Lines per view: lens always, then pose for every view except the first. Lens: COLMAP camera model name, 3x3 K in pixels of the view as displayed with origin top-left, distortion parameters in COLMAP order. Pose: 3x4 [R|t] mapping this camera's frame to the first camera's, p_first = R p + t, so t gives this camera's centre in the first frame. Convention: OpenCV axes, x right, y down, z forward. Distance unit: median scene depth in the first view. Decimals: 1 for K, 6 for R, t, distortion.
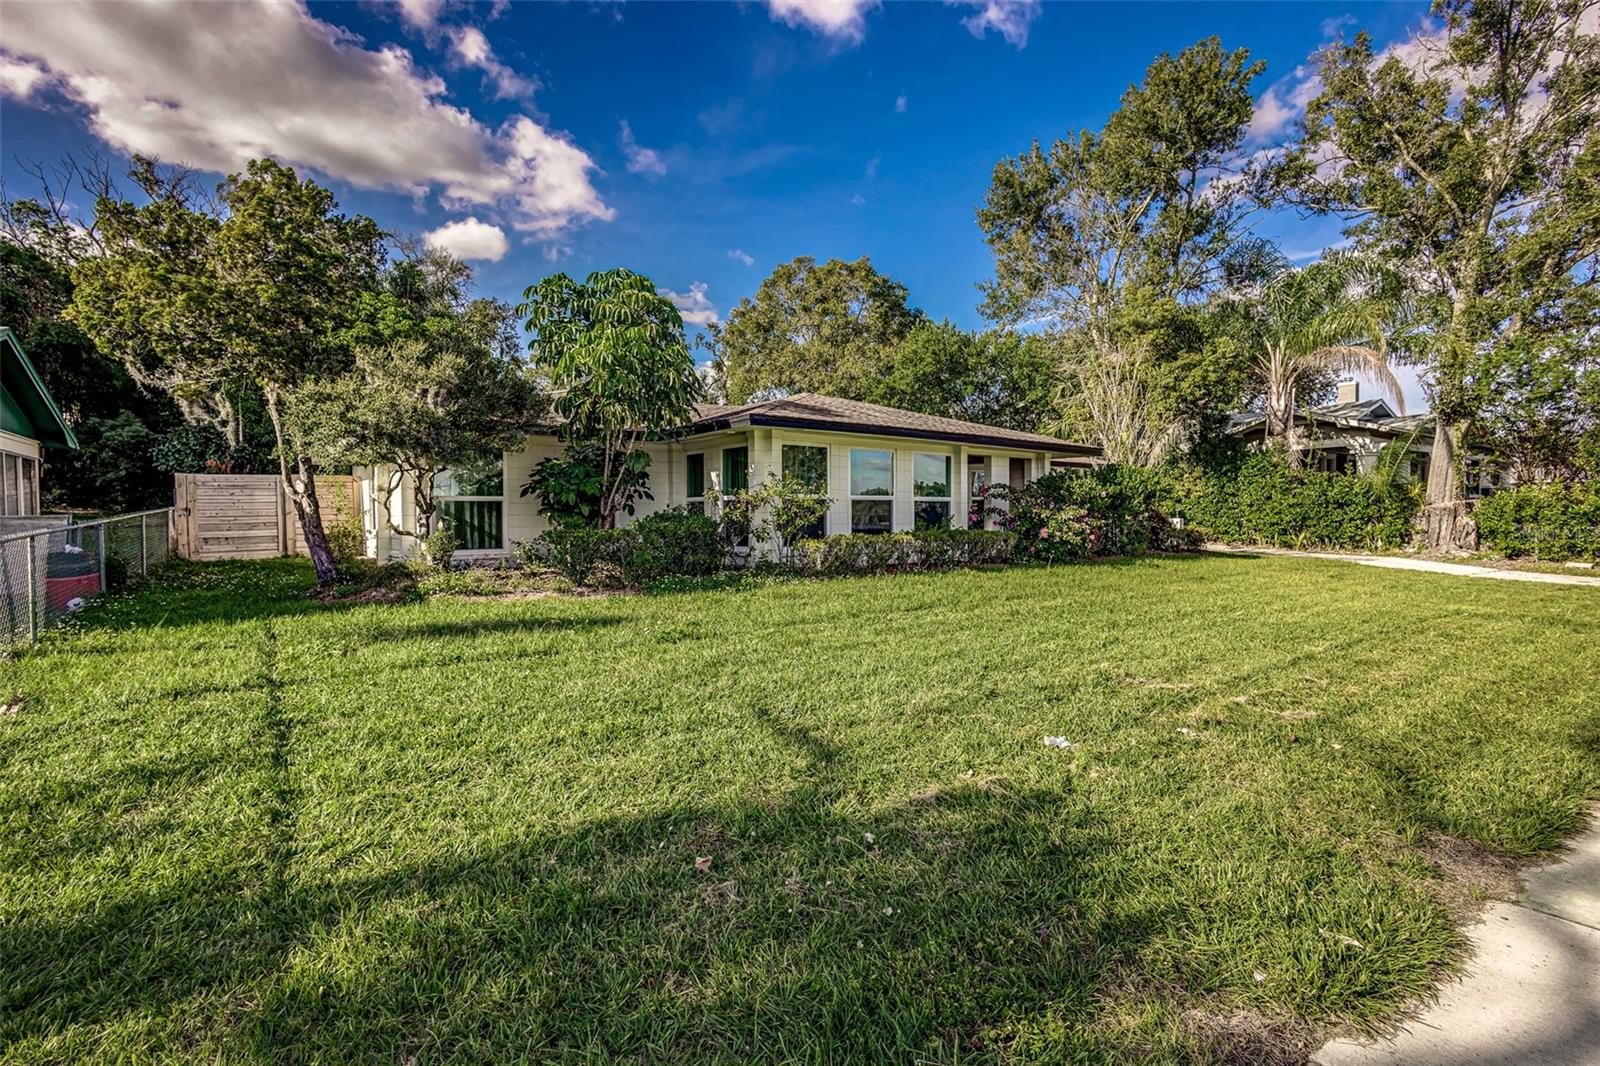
lens RADIAL K [[758.1, 0, 842.2], [0, 758.1, 531.1], [0, 0, 1]] dist [0.011023, -0.000563]
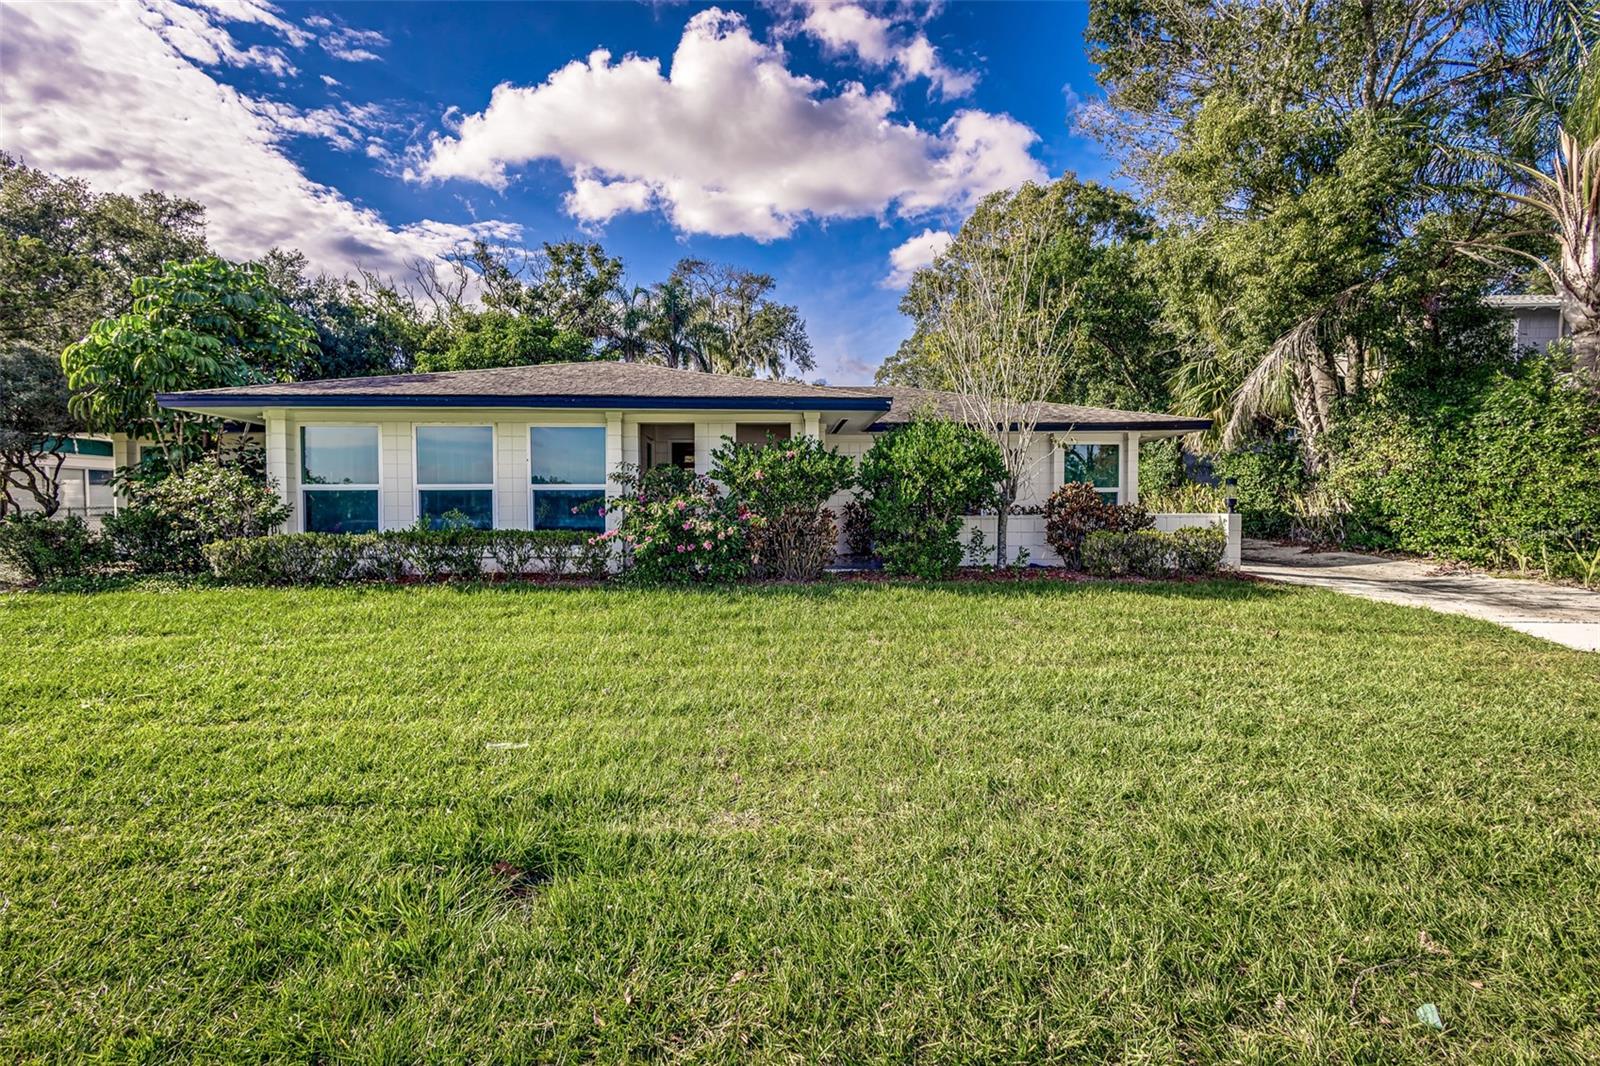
lens RADIAL K [[758.1, 0, 842.2], [0, 758.1, 531.1], [0, 0, 1]] dist [0.011023, -0.000563]
pose [[0.788176, 0.027656, -0.614828, 0.110638], [-0.011247, 0.999470, 0.030539, -0.003358], [0.615347, -0.017155, 0.788070, 0.078572]]
